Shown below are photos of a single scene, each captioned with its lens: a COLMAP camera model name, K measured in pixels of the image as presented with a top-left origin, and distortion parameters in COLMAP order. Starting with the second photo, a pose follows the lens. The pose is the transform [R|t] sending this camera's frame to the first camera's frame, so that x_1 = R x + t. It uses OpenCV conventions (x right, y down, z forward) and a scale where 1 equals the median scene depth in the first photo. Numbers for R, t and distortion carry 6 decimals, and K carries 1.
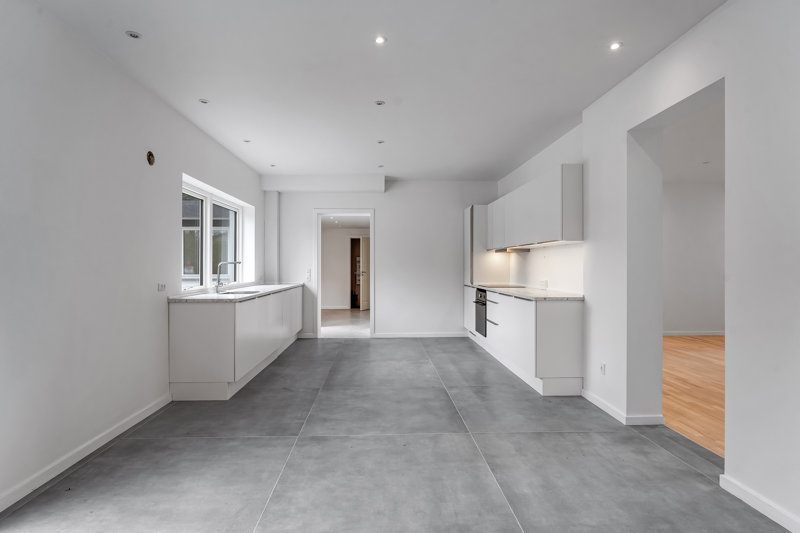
lens RADIAL K [[422.0, 0, 400.0], [0, 422.0, 266.5], [0, 0, 1]] dist [0.000083, -0.000025]
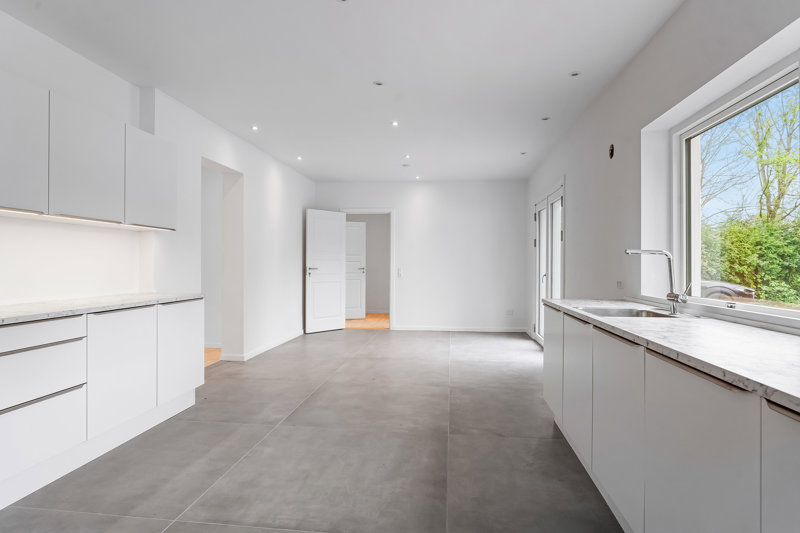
lens RADIAL K [[447.6, 0, 400.0], [0, 447.6, 266.5], [0, 0, 1]] dist [-0.033404, -0.000056]
pose [[-0.986591, -0.004516, 0.163149, -0.267693], [-0.004026, 0.999986, 0.003335, 0.012412], [-0.163162, 0.002634, -0.986596, 2.059858]]
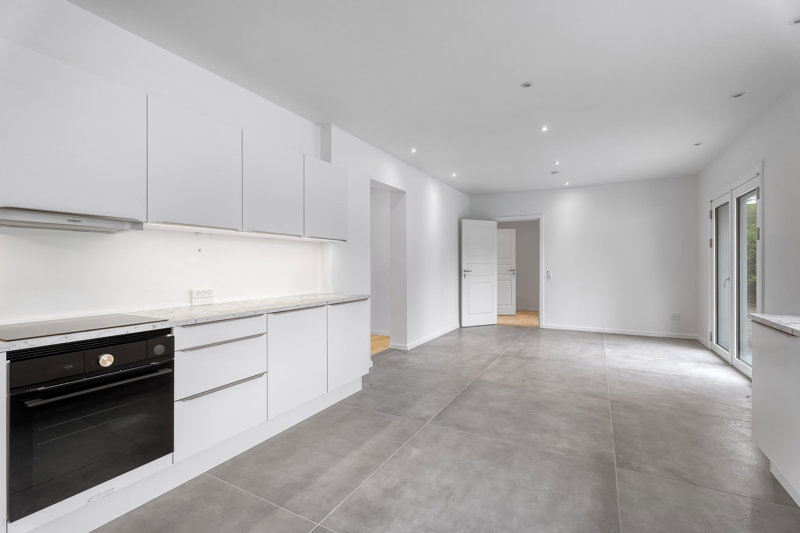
lens RADIAL K [[358.6, 0, 400.0], [0, 358.6, 266.5], [0, 0, 1]] dist [0.000316, -0.000716]
pose [[-0.850530, 0.000673, 0.525926, -0.230247], [0.002021, 0.999996, 0.001988, 0.002154], [-0.525923, 0.002754, -0.850528, 1.892251]]
